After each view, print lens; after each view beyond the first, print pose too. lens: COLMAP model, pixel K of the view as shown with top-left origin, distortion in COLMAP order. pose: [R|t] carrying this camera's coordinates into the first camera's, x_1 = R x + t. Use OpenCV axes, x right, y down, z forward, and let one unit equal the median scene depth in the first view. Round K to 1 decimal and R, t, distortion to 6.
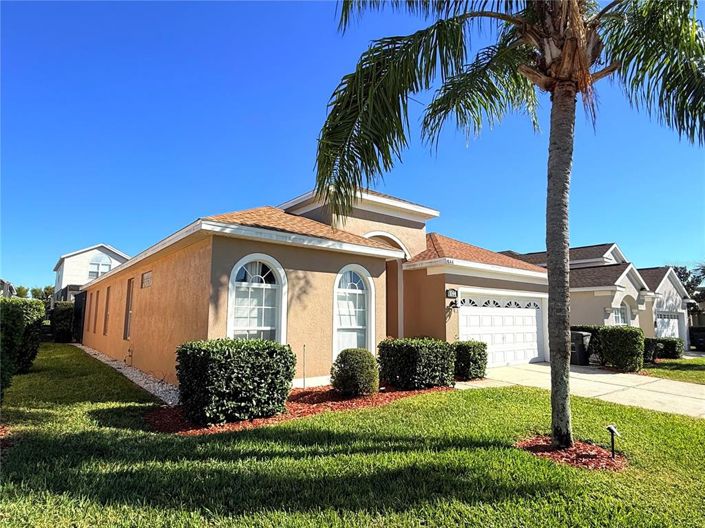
lens RADIAL K [[407.7, 0, 352.5], [0, 407.7, 264.0], [0, 0, 1]] dist [-0.000038, -0.000019]
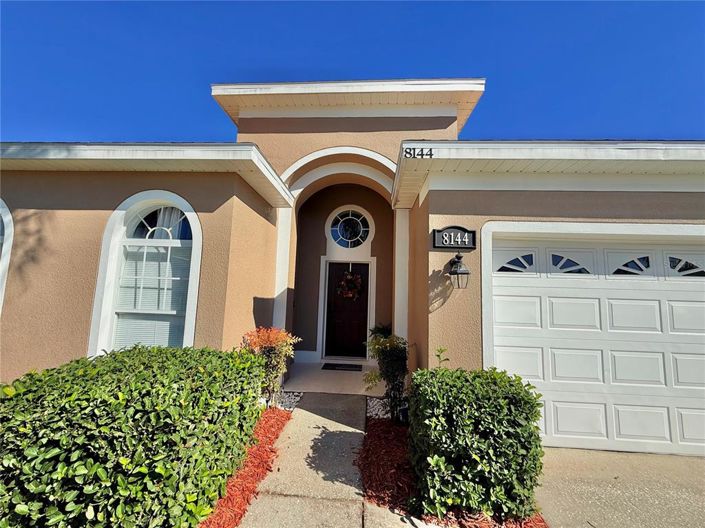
lens RADIAL K [[284.2, 0, 352.5], [0, 284.2, 264.0], [0, 0, 1]] dist [0.000880, 0.000207]
pose [[0.754281, -0.017527, -0.656318, 0.353954], [0.067873, 0.996369, 0.051396, 0.076870], [0.653034, -0.083313, 0.752732, 0.743861]]
